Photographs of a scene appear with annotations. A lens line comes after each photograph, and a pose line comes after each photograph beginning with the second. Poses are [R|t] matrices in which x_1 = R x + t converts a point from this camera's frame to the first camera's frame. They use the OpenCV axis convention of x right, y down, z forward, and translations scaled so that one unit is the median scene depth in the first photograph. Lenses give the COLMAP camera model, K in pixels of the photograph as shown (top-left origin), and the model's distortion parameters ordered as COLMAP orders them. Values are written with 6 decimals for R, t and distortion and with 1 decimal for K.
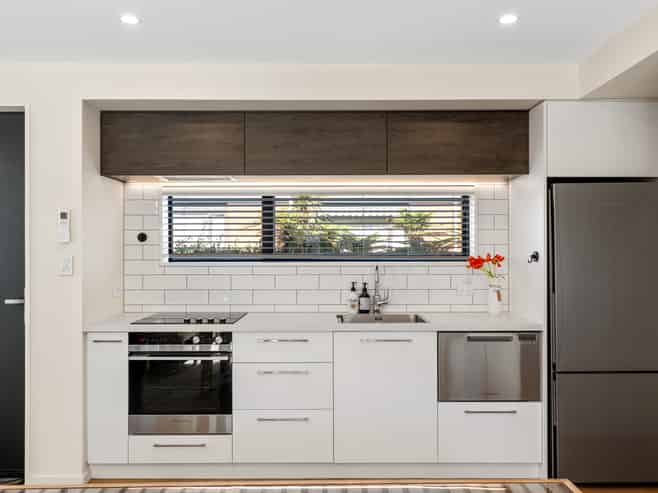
lens RADIAL K [[549.1, 0, 330.3], [0, 549.1, 249.9], [0, 0, 1]] dist [0.027866, 0.001388]
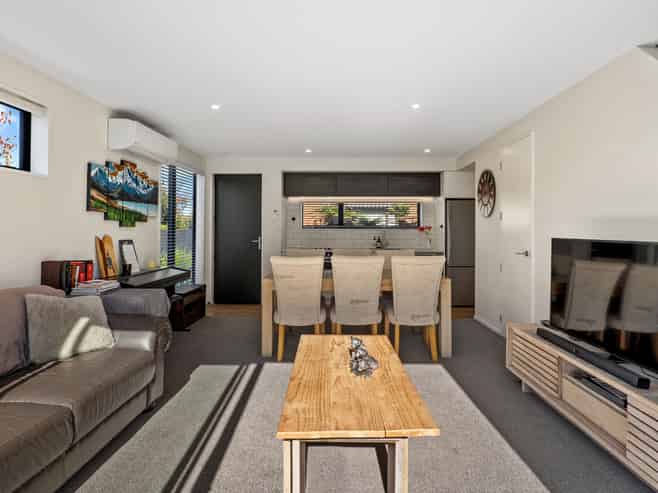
lens RADIAL K [[407.7, 0, 326.0], [0, 407.7, 240.9], [0, 0, 1]] dist [-0.002822, -0.000584]
pose [[0.999374, 0.005245, -0.034988, -0.124459], [-0.004288, 0.999616, 0.027373, 0.028480], [0.035118, -0.027206, 0.999013, -0.967427]]
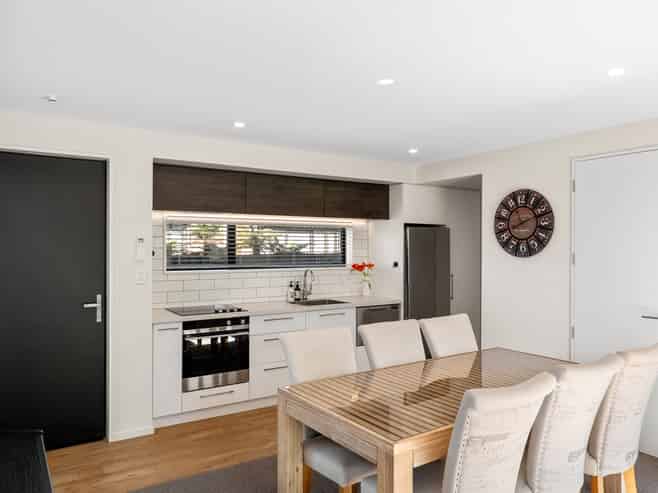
lens RADIAL K [[499.2, 0, 325.9], [0, 499.2, 247.6], [0, 0, 1]] dist [0.047303, 0.000223]
pose [[0.832479, 0.002444, 0.554052, -0.692607], [-0.002833, 0.999996, -0.000155, -0.039824], [-0.554050, -0.001440, 0.832482, -0.264778]]
